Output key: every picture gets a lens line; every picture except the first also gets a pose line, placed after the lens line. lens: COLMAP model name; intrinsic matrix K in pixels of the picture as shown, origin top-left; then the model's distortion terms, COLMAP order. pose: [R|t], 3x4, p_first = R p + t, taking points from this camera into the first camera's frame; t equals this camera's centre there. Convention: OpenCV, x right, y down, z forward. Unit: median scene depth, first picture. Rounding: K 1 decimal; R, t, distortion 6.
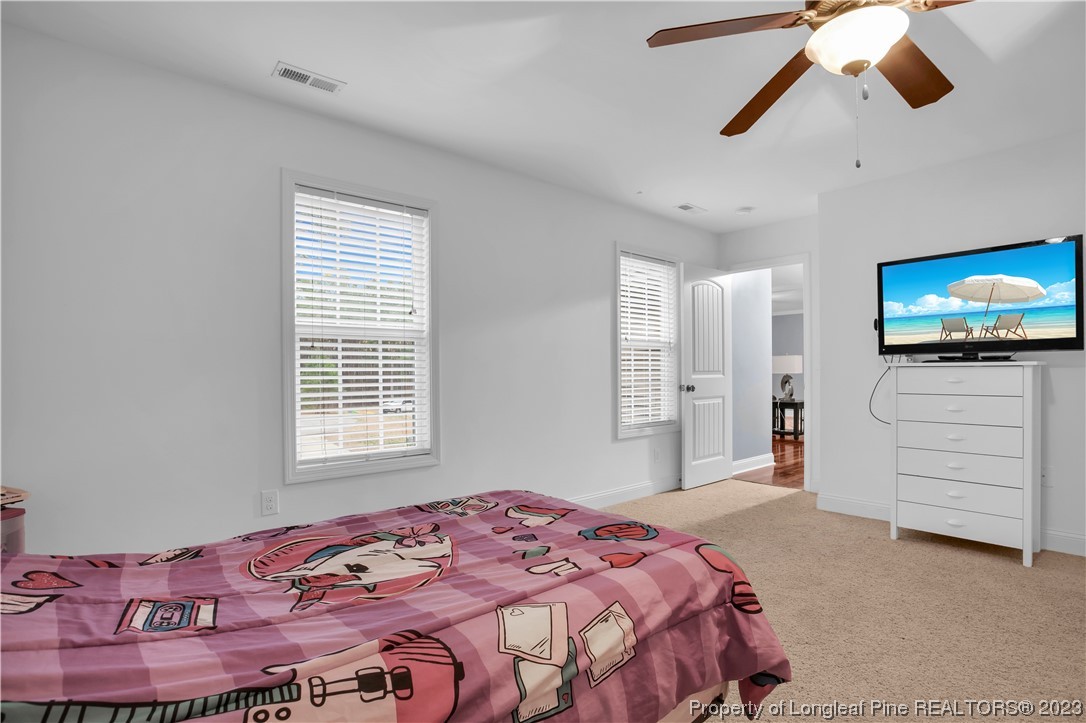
lens RADIAL K [[518.8, 0, 542.3], [0, 518.8, 368.9], [0, 0, 1]] dist [-0.057813, 0.026307]
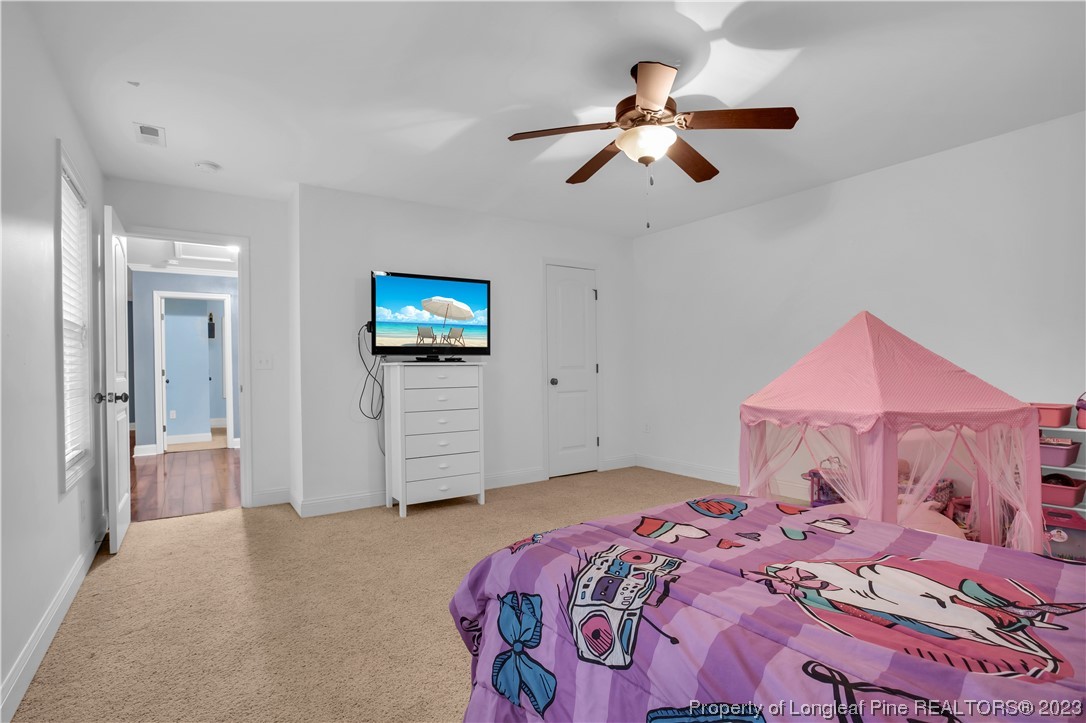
lens RADIAL K [[534.5, 0, 540.9], [0, 534.5, 356.2], [0, 0, 1]] dist [-0.036890, 0.000212]
pose [[0.113959, 0.024357, 0.993187, -0.481208], [0.005179, 0.999671, -0.025110, 0.007006], [-0.993472, 0.008006, 0.113796, 0.577072]]
